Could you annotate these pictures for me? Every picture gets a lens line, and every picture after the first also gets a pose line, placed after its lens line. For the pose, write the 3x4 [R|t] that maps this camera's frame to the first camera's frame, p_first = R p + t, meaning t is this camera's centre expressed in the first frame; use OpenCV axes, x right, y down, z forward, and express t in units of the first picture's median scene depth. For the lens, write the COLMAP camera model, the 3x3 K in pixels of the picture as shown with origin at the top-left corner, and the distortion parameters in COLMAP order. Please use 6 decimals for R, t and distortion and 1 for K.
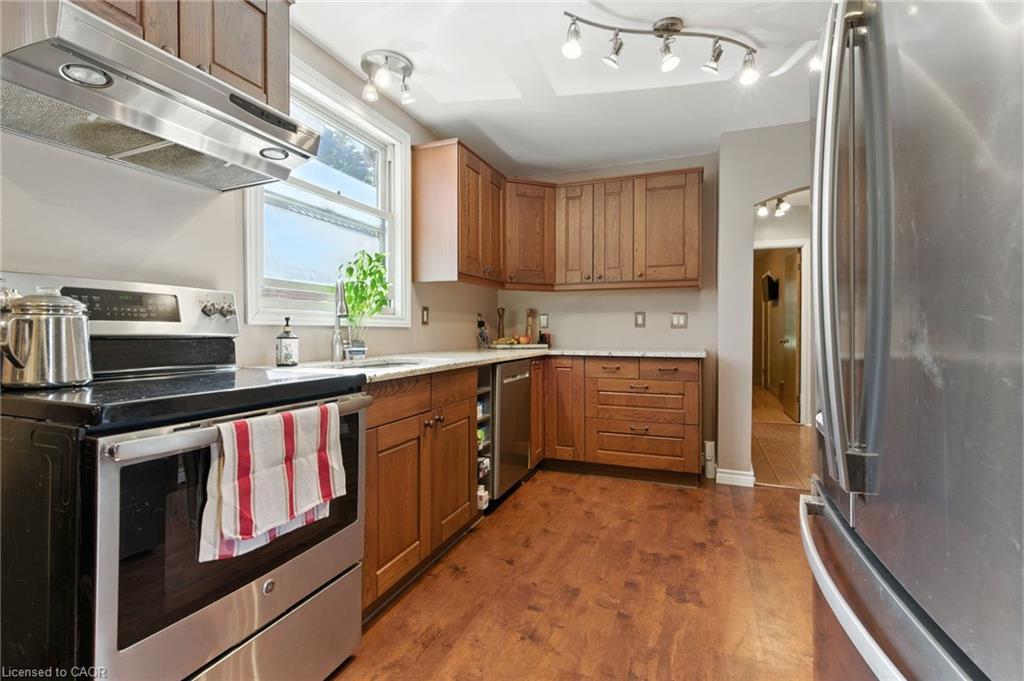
lens RADIAL K [[475.2, 0, 511.9], [0, 475.2, 331.7], [0, 0, 1]] dist [0.009416, -0.001062]
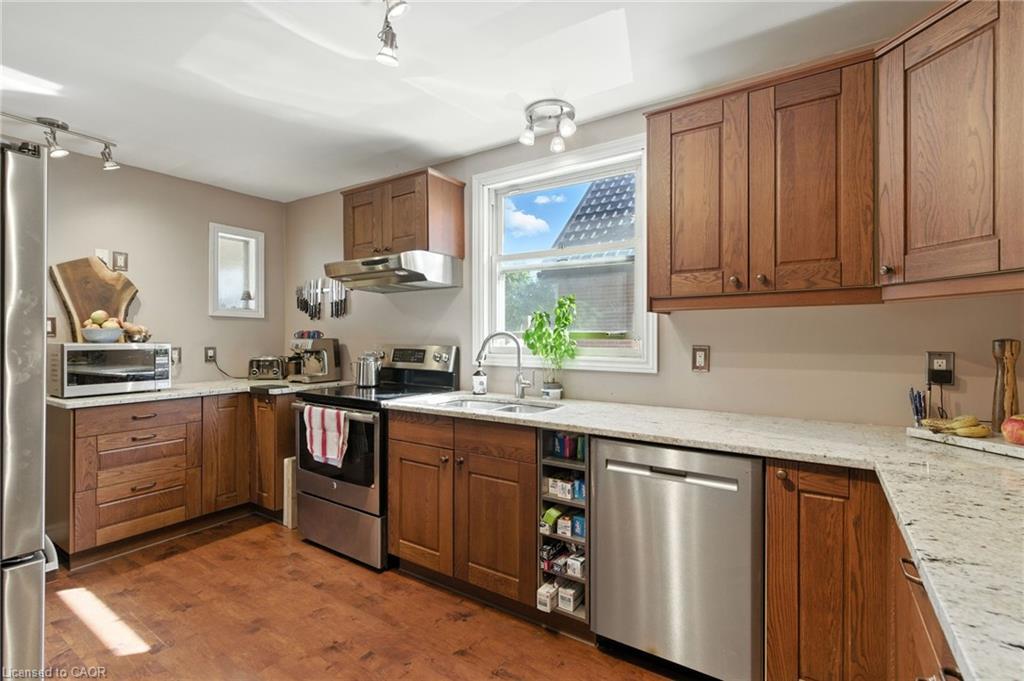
lens RADIAL K [[465.9, 0, 512.0], [0, 465.9, 340.5], [0, 0, 1]] dist [0.009719, -0.003796]
pose [[-0.217091, 0.003874, -0.976144, 0.705598], [-0.003784, 0.999981, 0.004810, -0.079011], [0.976144, 0.004738, -0.217073, 1.113014]]
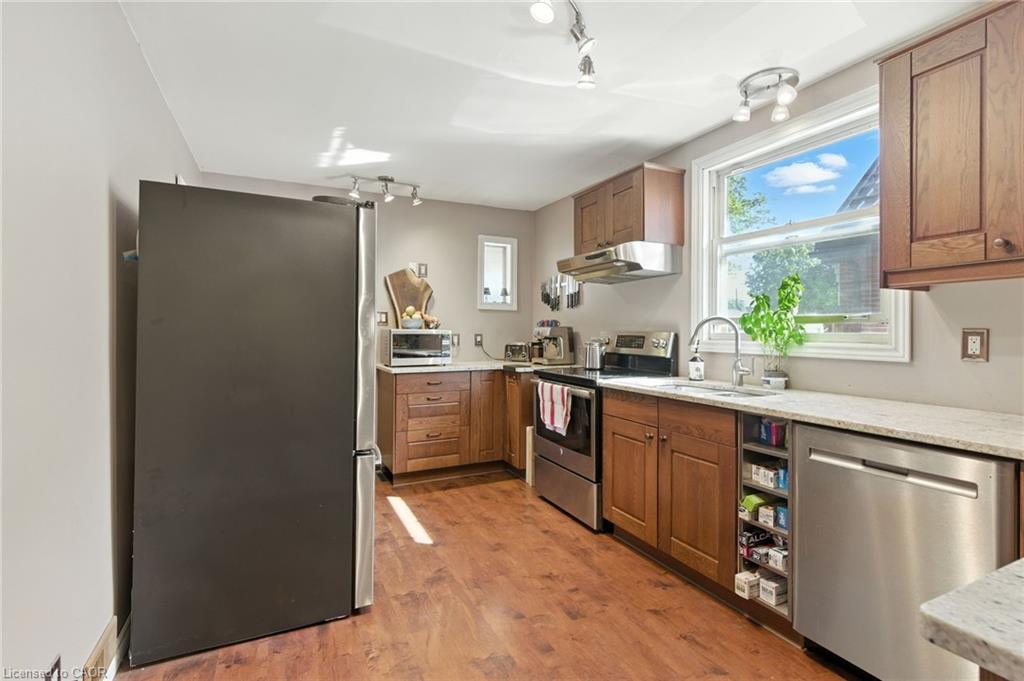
lens RADIAL K [[481.0, 0, 510.7], [0, 481.0, 333.4], [0, 0, 1]] dist [0.007712, -0.000775]
pose [[-0.684844, -0.001250, -0.728688, 0.772254], [-0.005648, 0.999978, 0.003593, -0.057677], [0.728668, 0.006576, -0.684836, 1.259182]]
